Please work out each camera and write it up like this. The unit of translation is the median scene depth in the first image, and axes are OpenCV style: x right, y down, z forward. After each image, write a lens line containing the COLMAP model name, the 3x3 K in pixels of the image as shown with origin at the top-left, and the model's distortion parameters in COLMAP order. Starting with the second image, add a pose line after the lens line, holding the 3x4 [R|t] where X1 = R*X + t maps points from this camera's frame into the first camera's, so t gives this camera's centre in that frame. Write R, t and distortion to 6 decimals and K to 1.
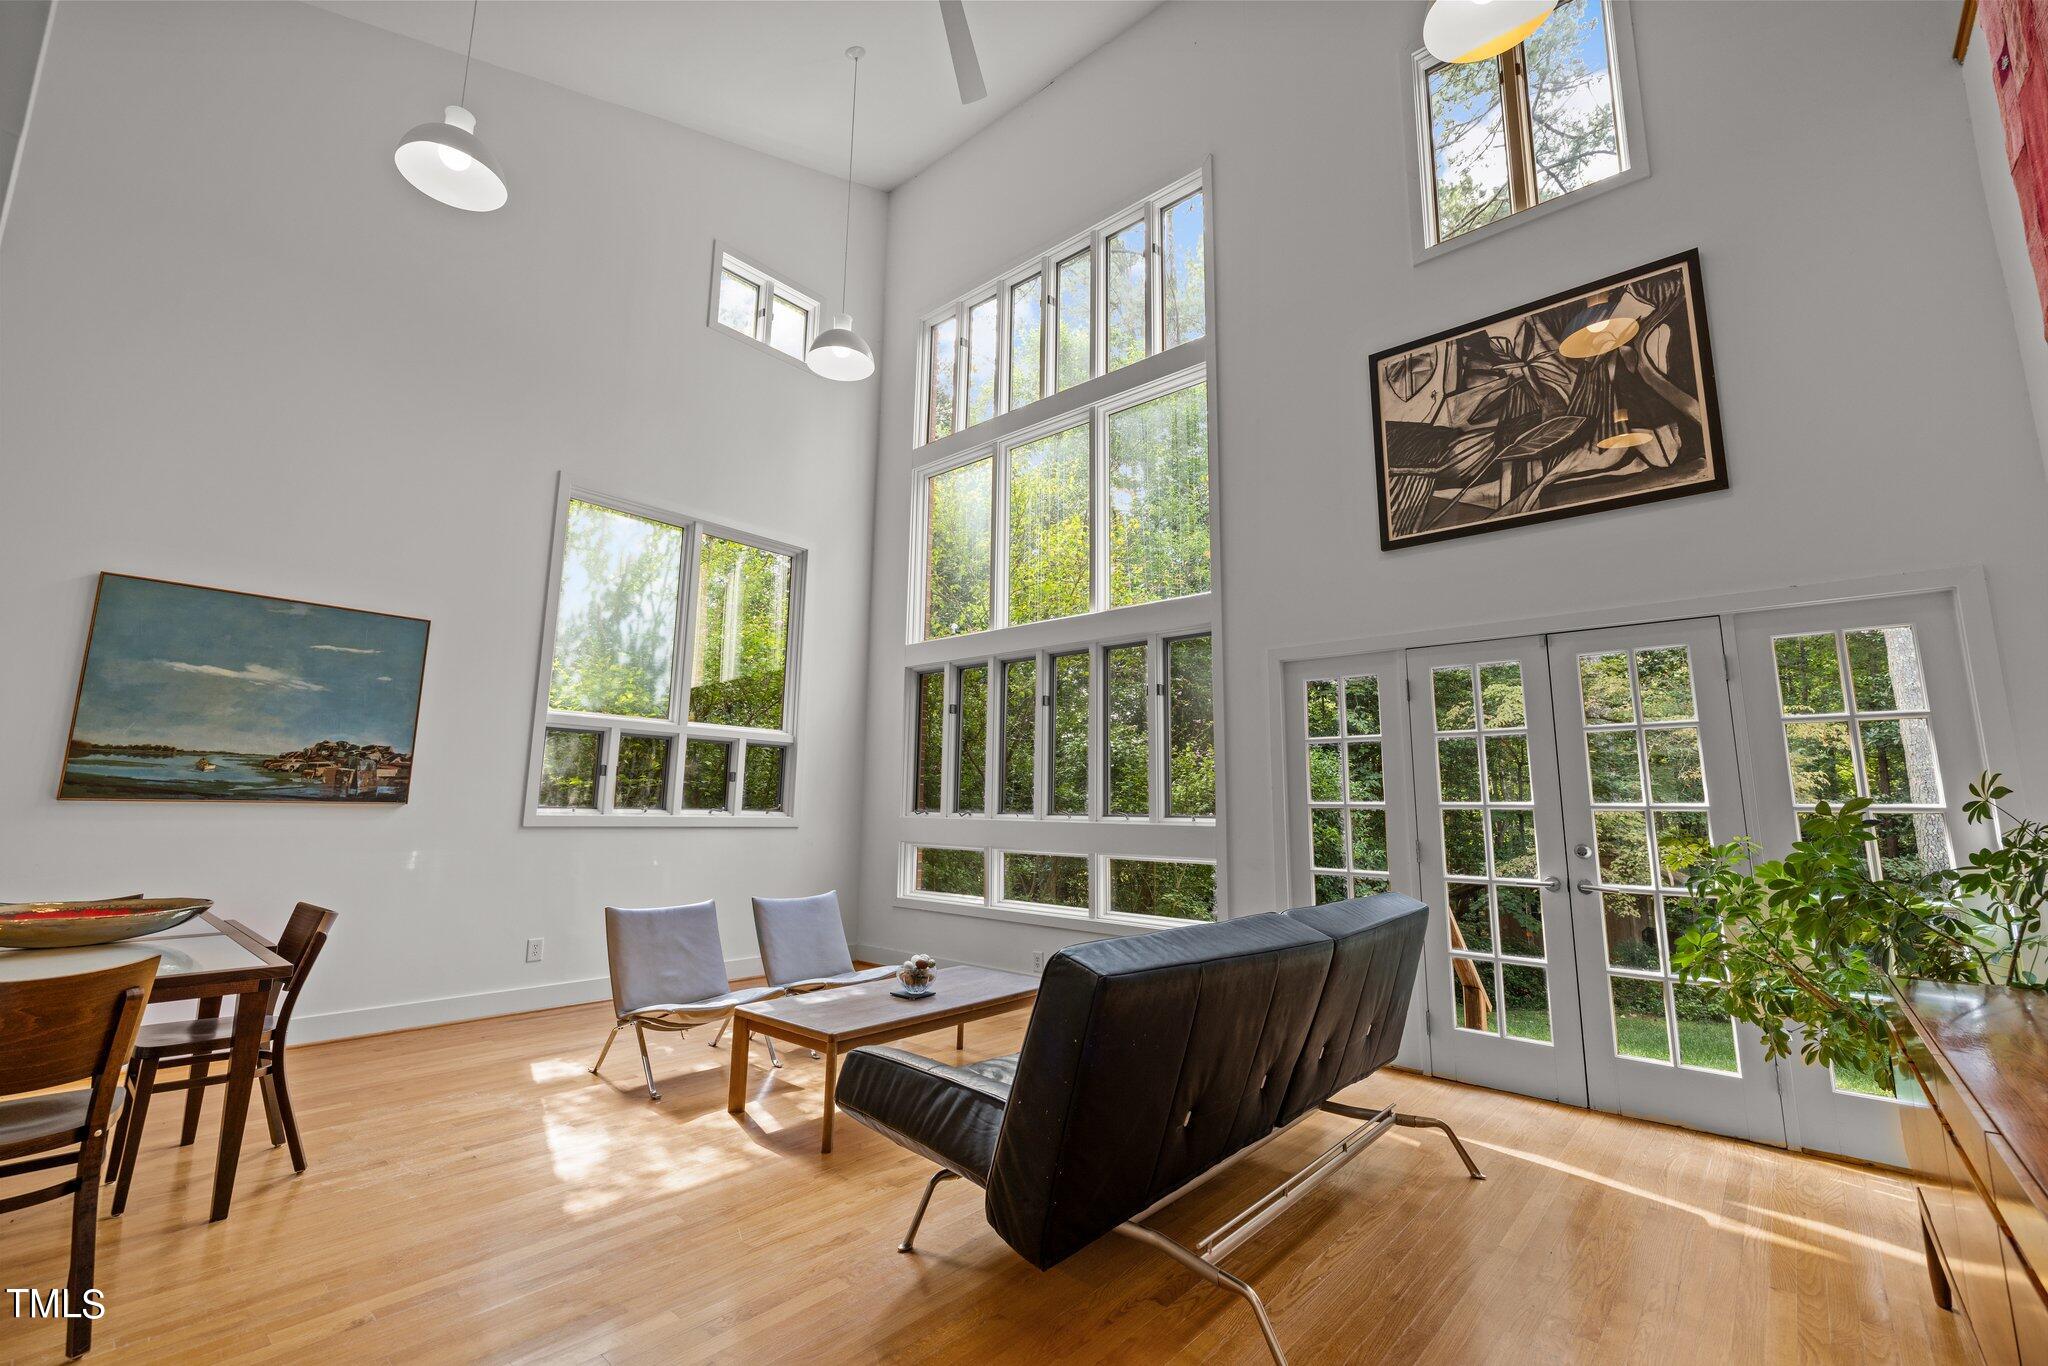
lens RADIAL K [[856.2, 0, 1011.3], [0, 856.2, 675.1], [0, 0, 1]] dist [-0.002007, 0.000127]
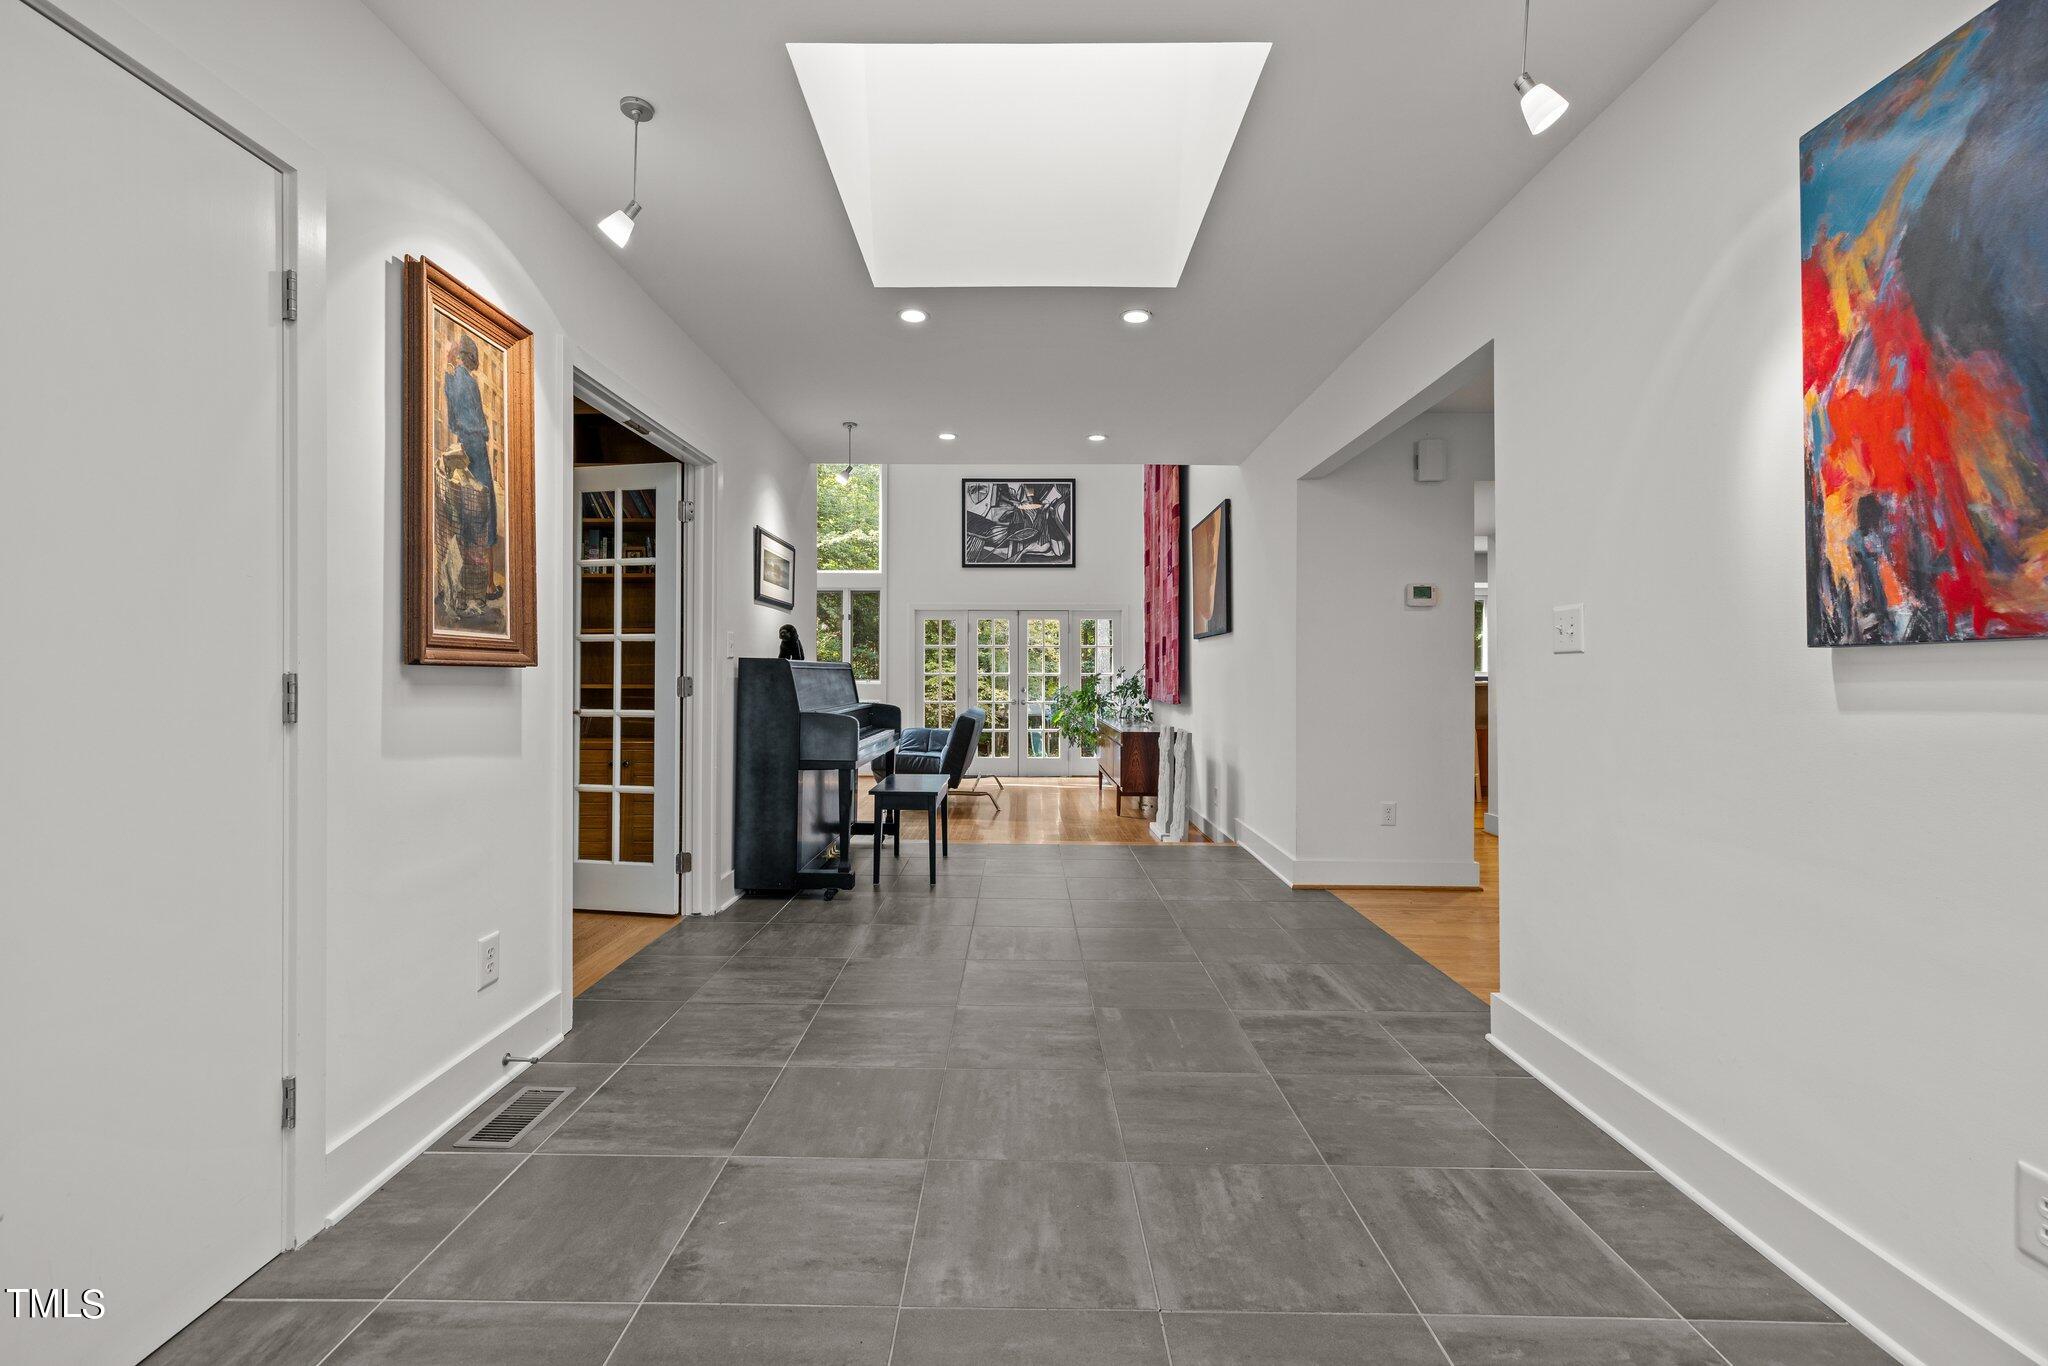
lens RADIAL K [[856.2, 0, 1011.3], [0, 856.2, 675.1], [0, 0, 1]] dist [-0.002007, 0.000127]
pose [[0.756690, -0.007273, 0.653733, -1.136405], [-0.097761, 0.987437, 0.124144, -0.177915], [-0.646423, -0.157848, 0.746472, -1.009708]]
